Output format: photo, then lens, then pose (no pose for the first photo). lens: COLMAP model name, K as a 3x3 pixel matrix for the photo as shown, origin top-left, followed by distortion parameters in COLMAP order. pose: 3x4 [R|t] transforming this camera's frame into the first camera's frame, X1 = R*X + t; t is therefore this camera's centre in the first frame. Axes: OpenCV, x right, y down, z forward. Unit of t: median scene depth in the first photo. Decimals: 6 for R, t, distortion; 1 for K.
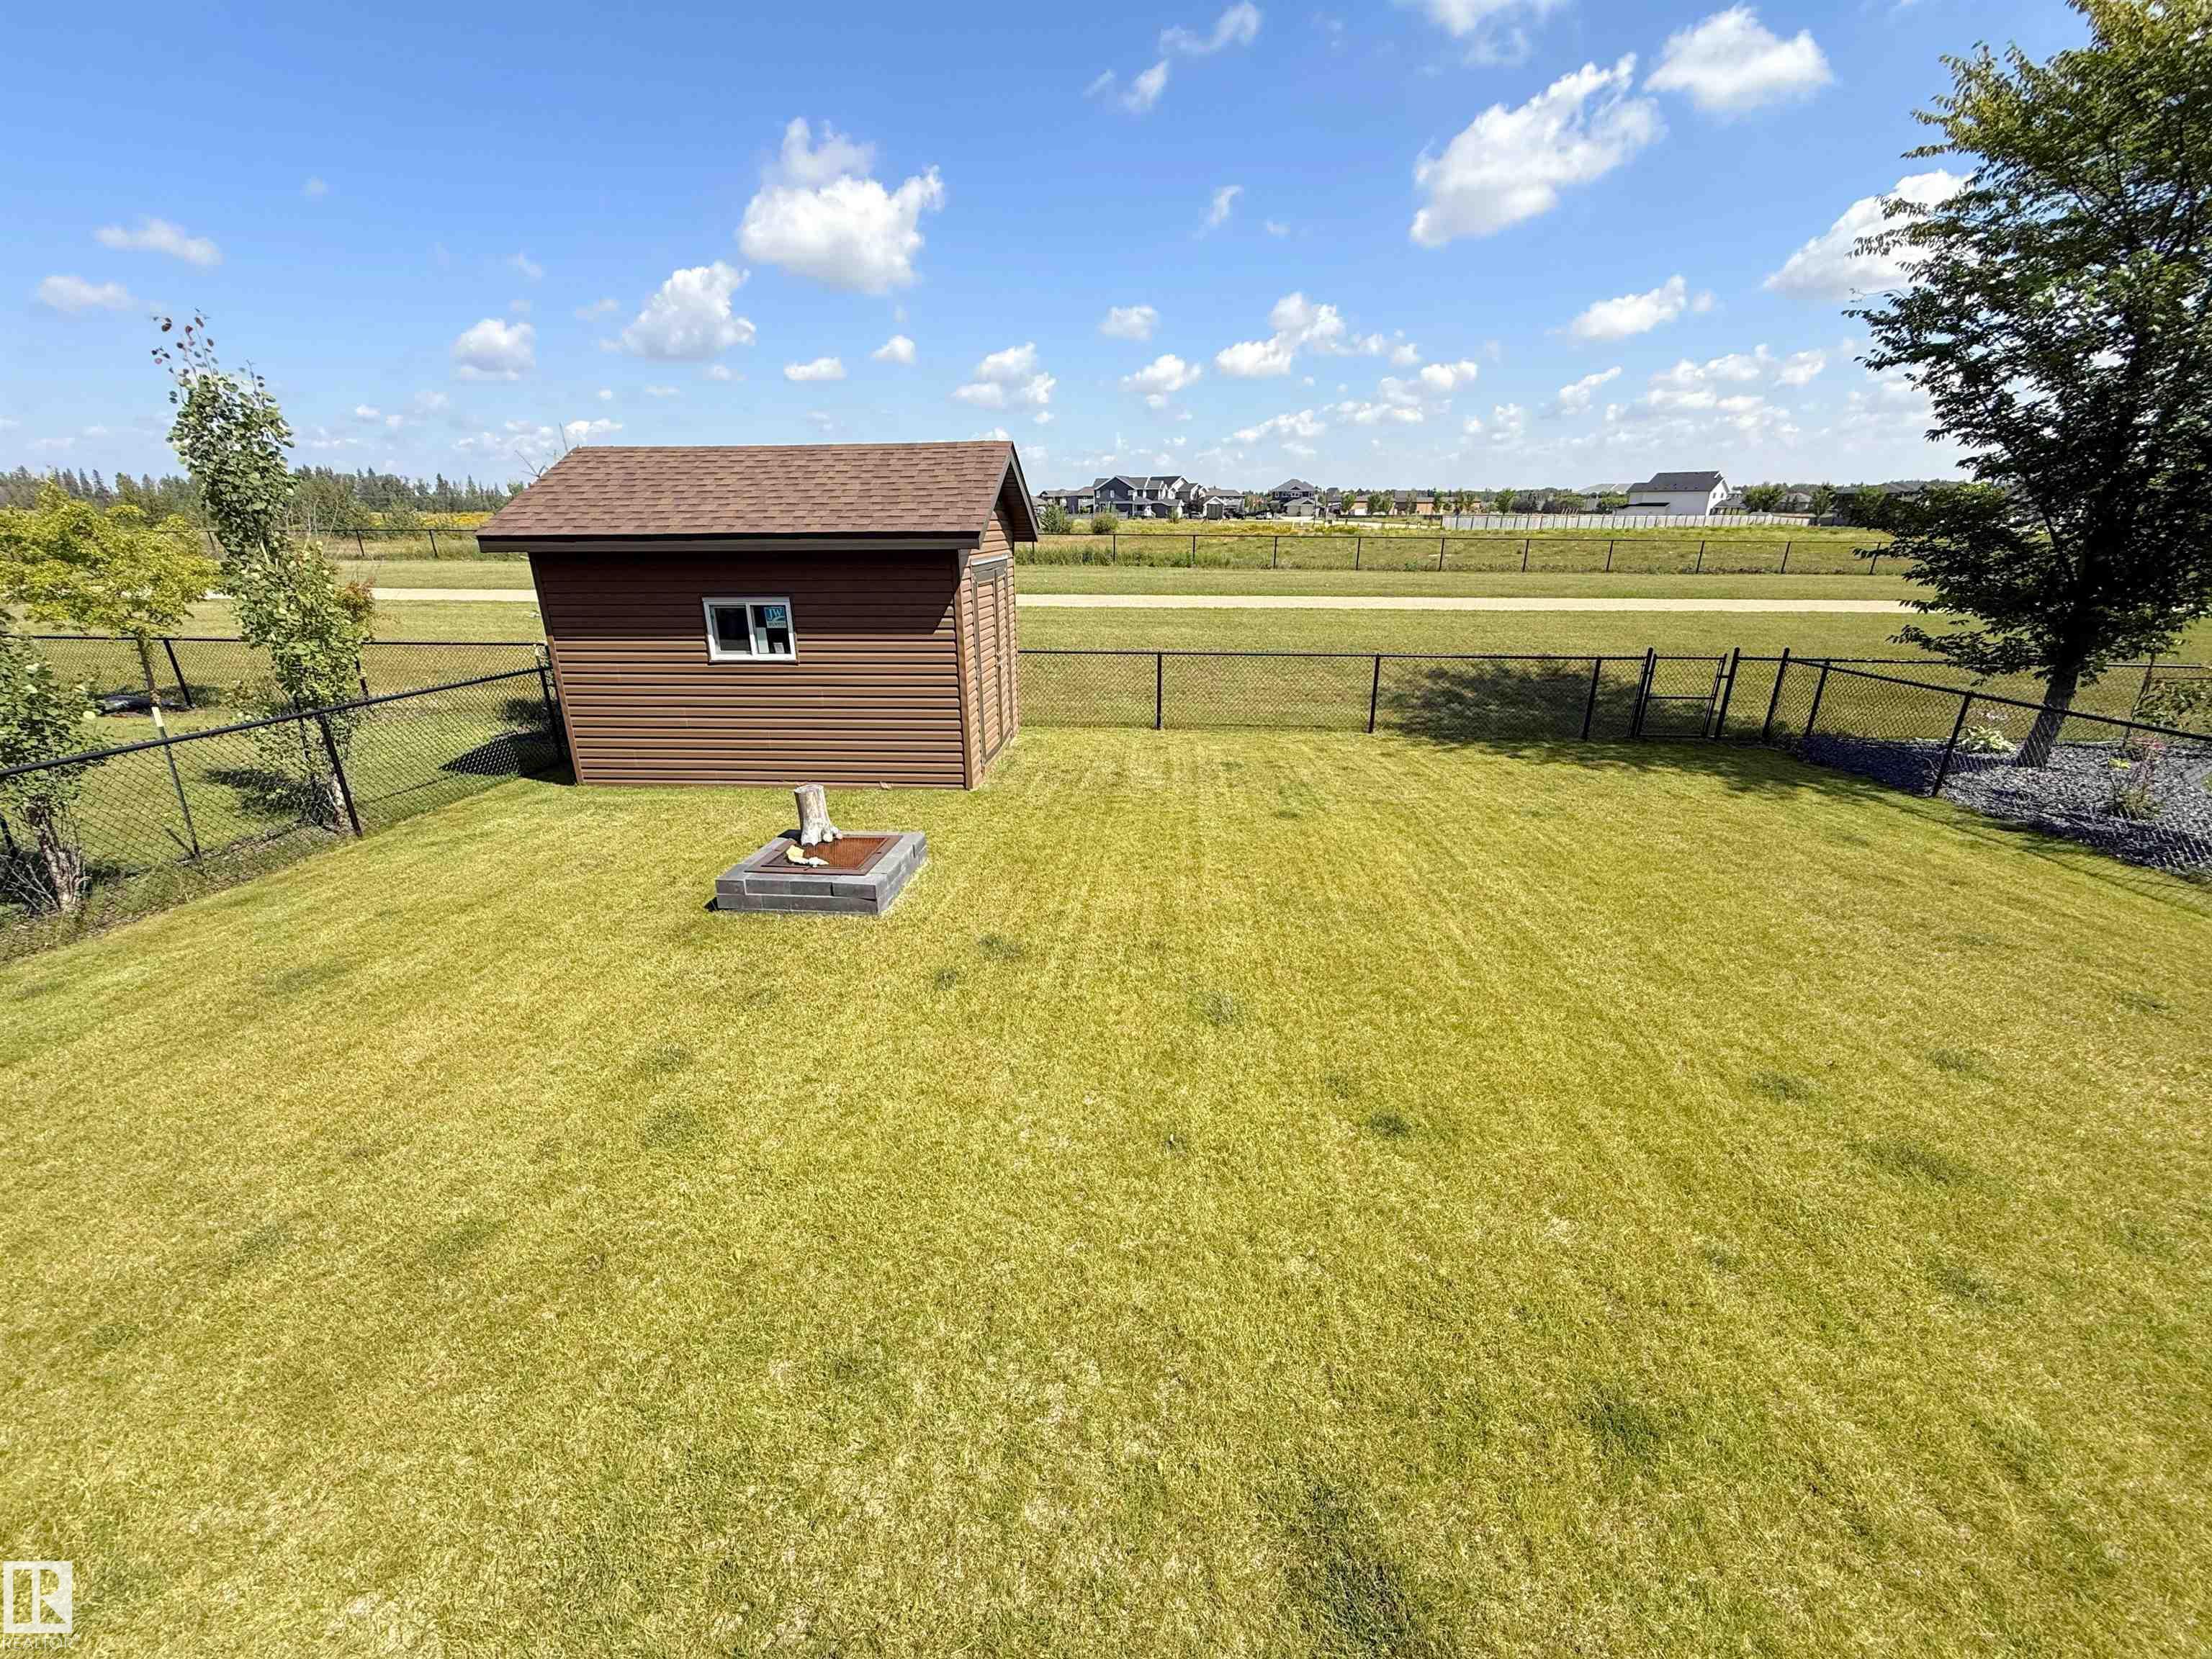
lens RADIAL K [[880.9, 0, 1100.6], [0, 880.9, 824.4], [0, 0, 1]] dist [-0.000475, 0.000453]
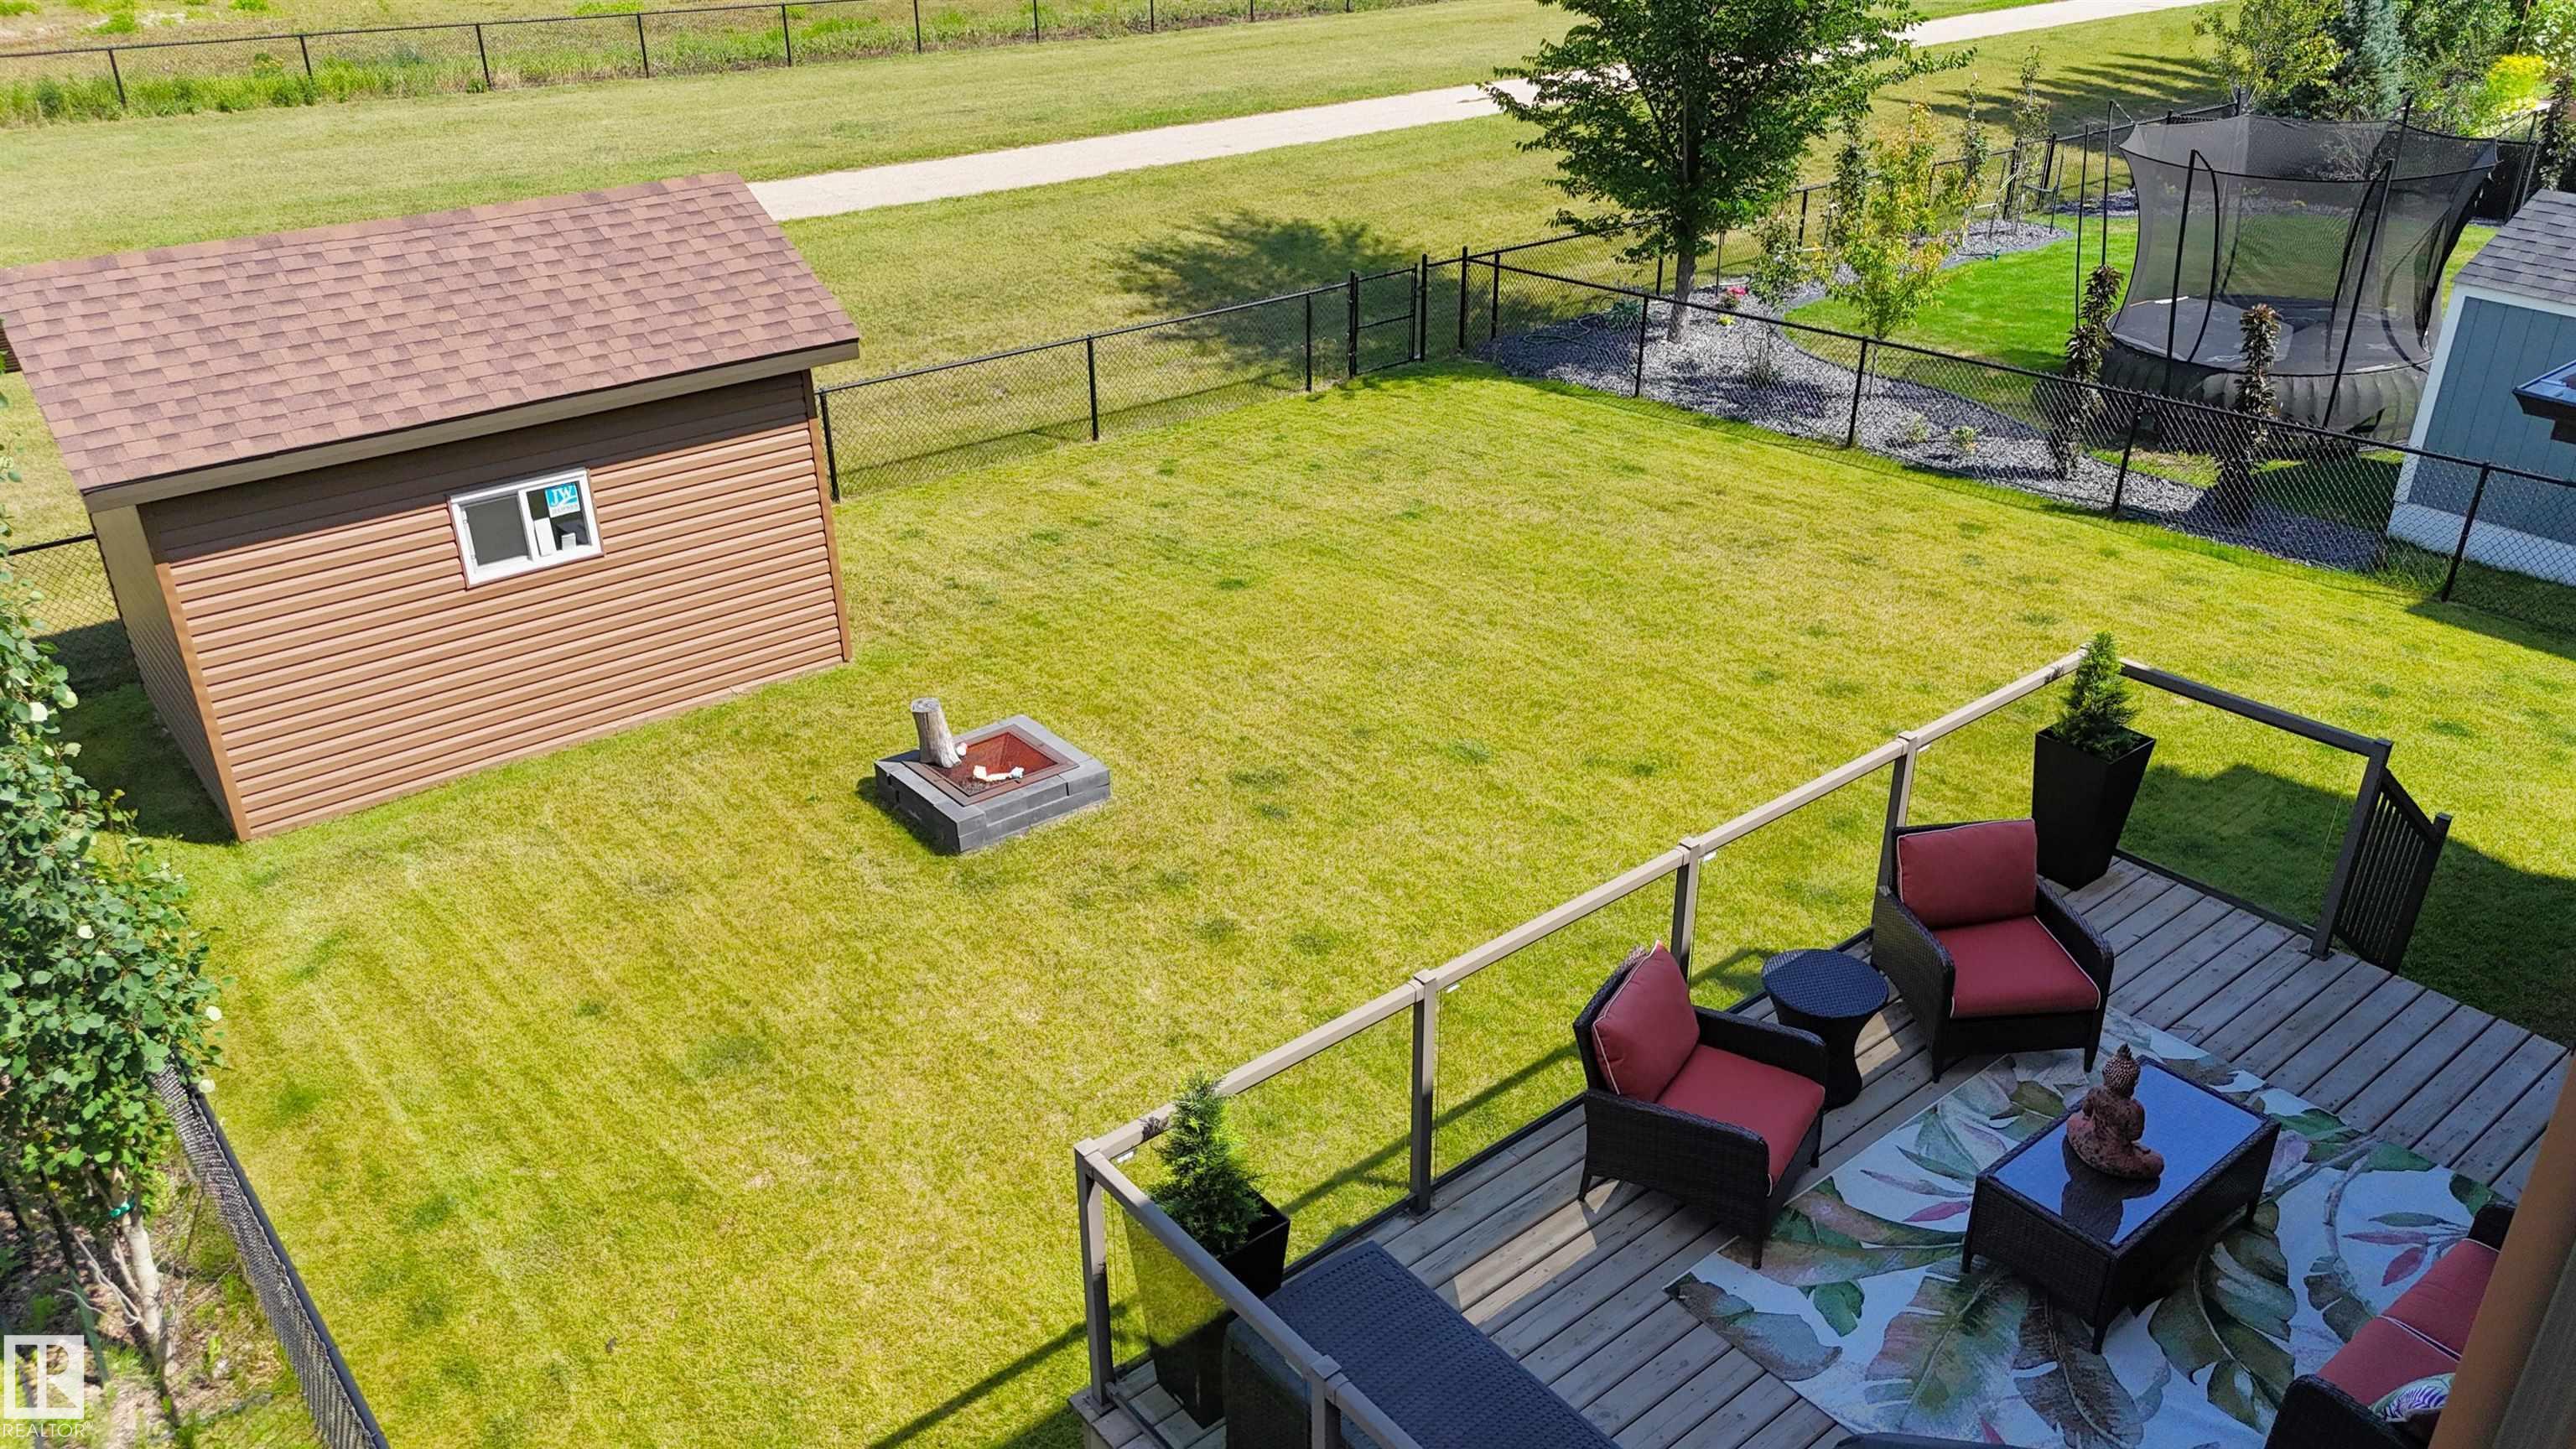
lens RADIAL K [[1913.4, 0, 1291.1], [0, 1913.4, 719.8], [0, 0, 1]] dist [0.052833, -0.038831]
pose [[0.731959, -0.307891, 0.607816, -0.879576], [0.232786, 0.951402, 0.201604, -0.232459], [-0.640349, -0.006075, 0.768060, -0.492175]]
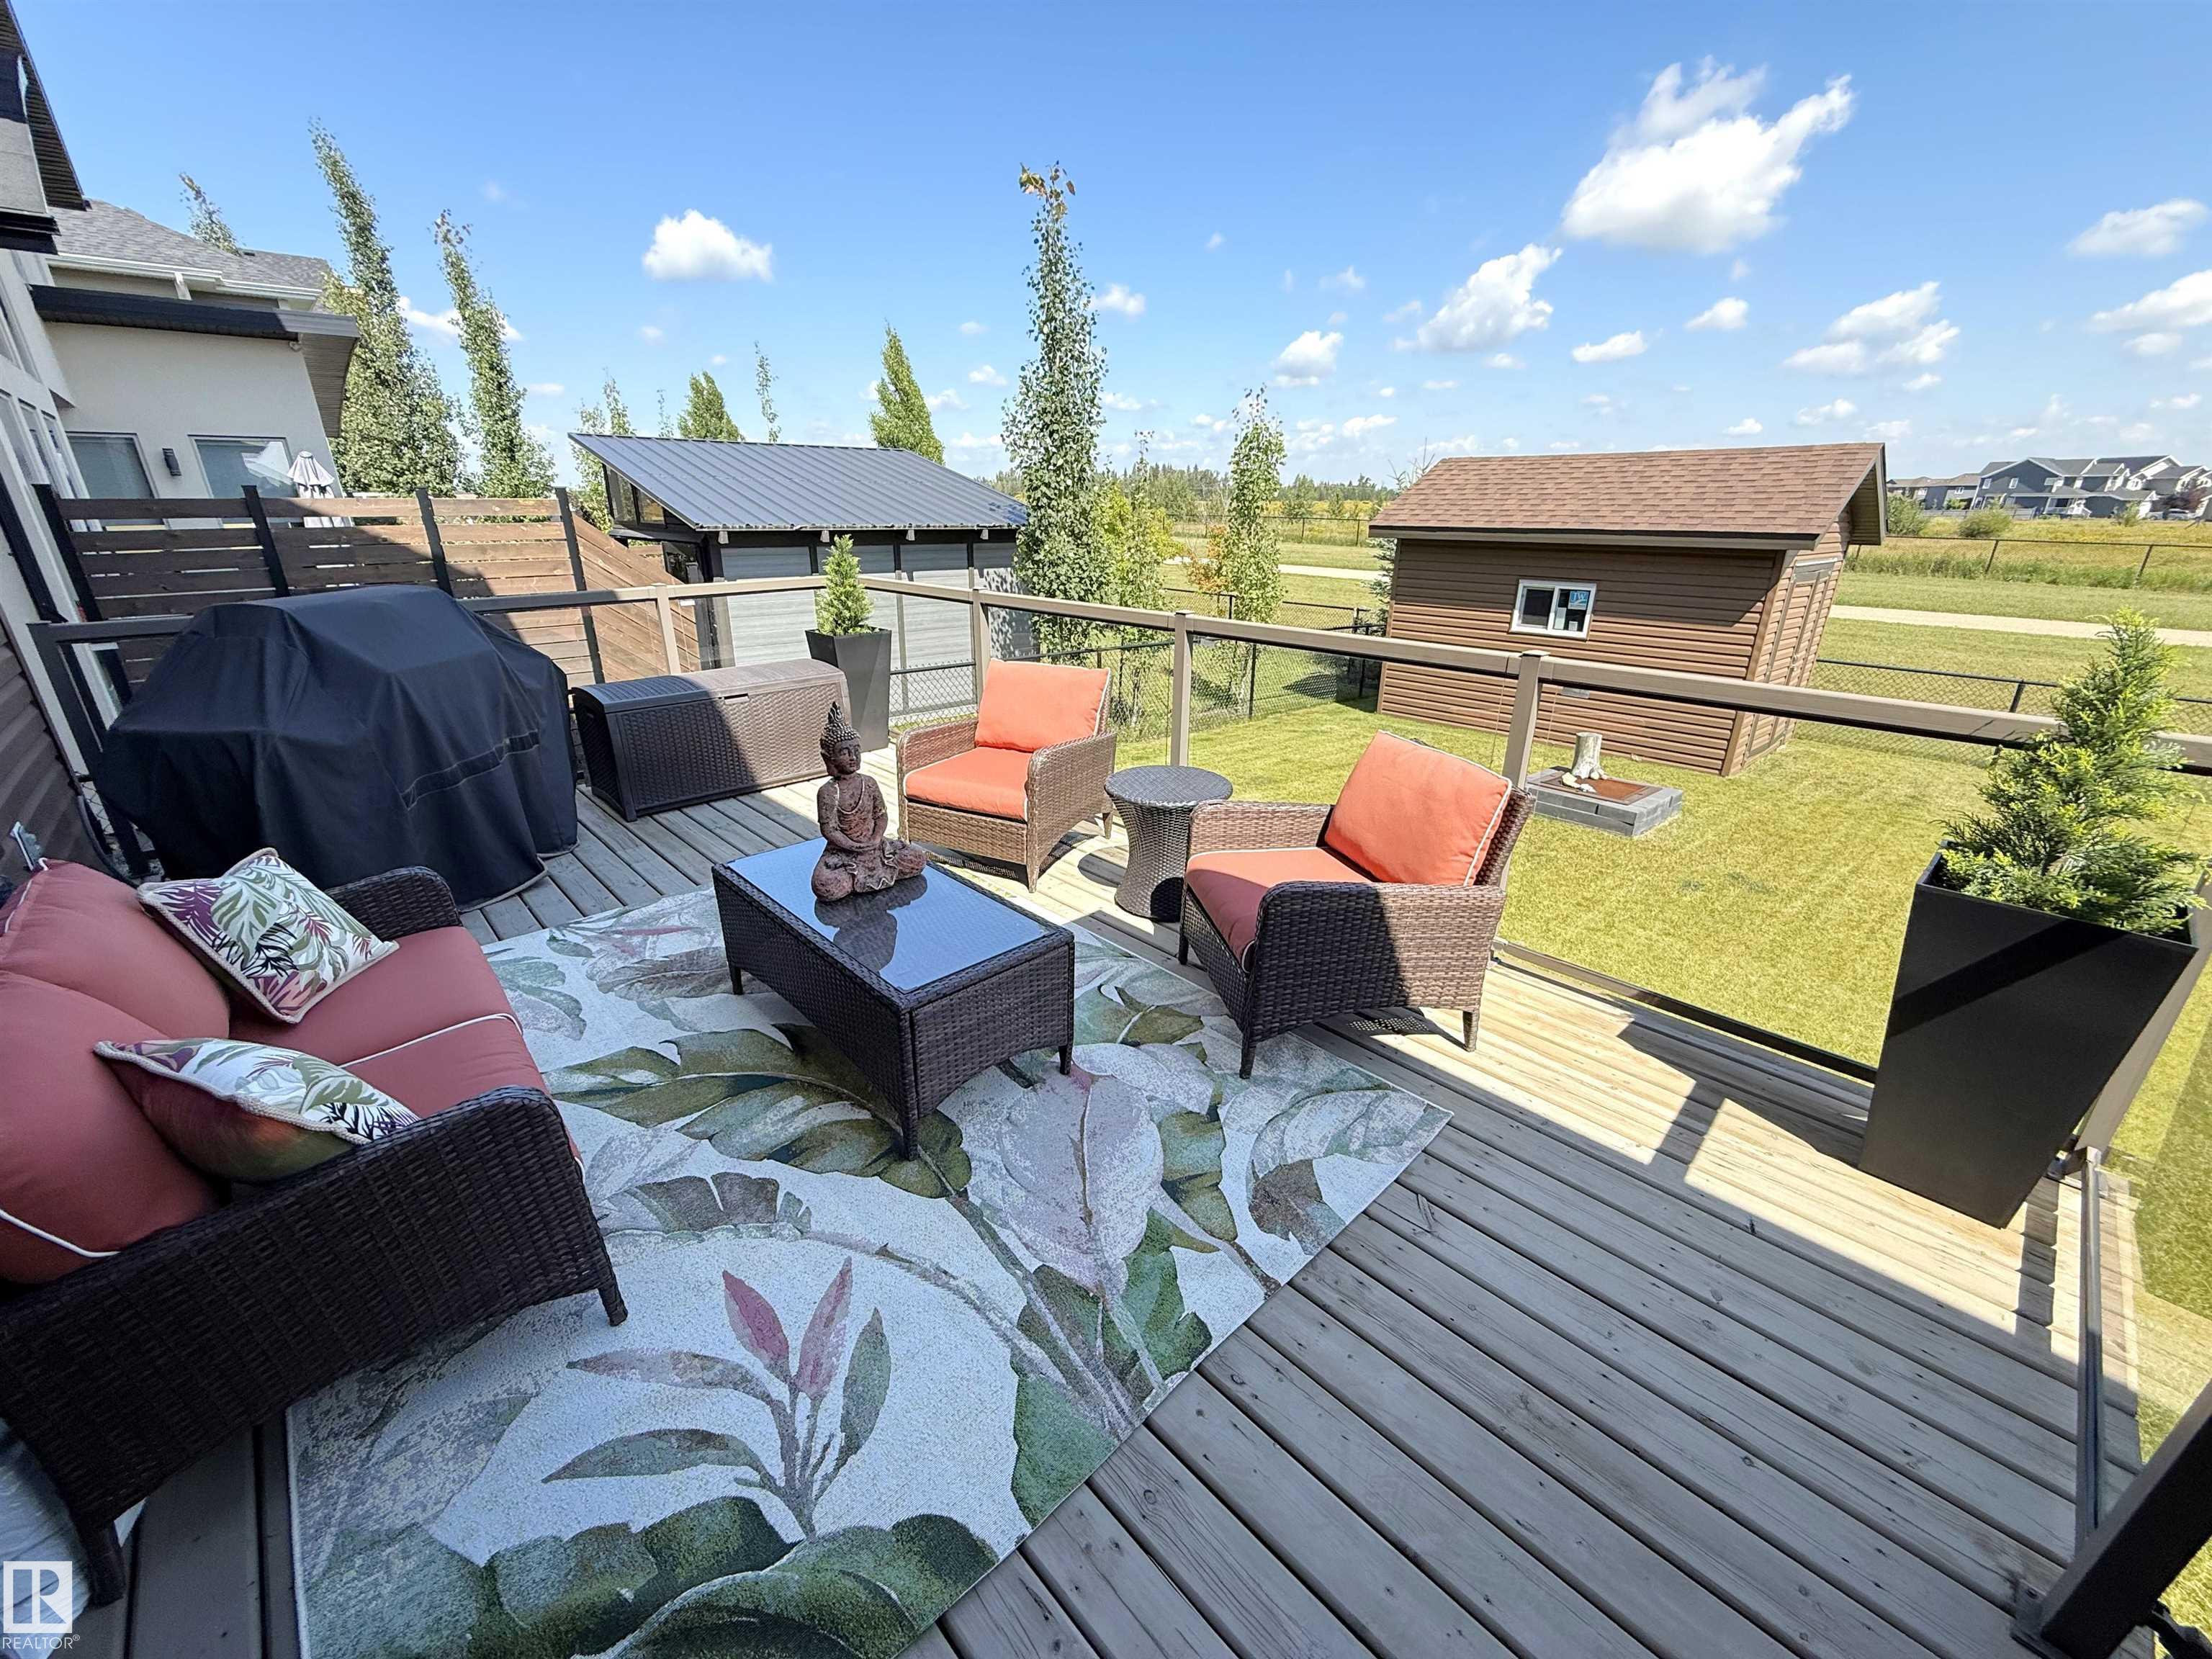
lens RADIAL K [[880.9, 0, 1094.3], [0, 880.9, 827.2], [0, 0, 1]] dist [-0.000475, 0.000453]
pose [[0.725487, 0.246442, -0.642600, -0.002902], [-0.238502, 0.965860, 0.101149, 0.092897], [0.645589, 0.079879, 0.759496, -0.289749]]
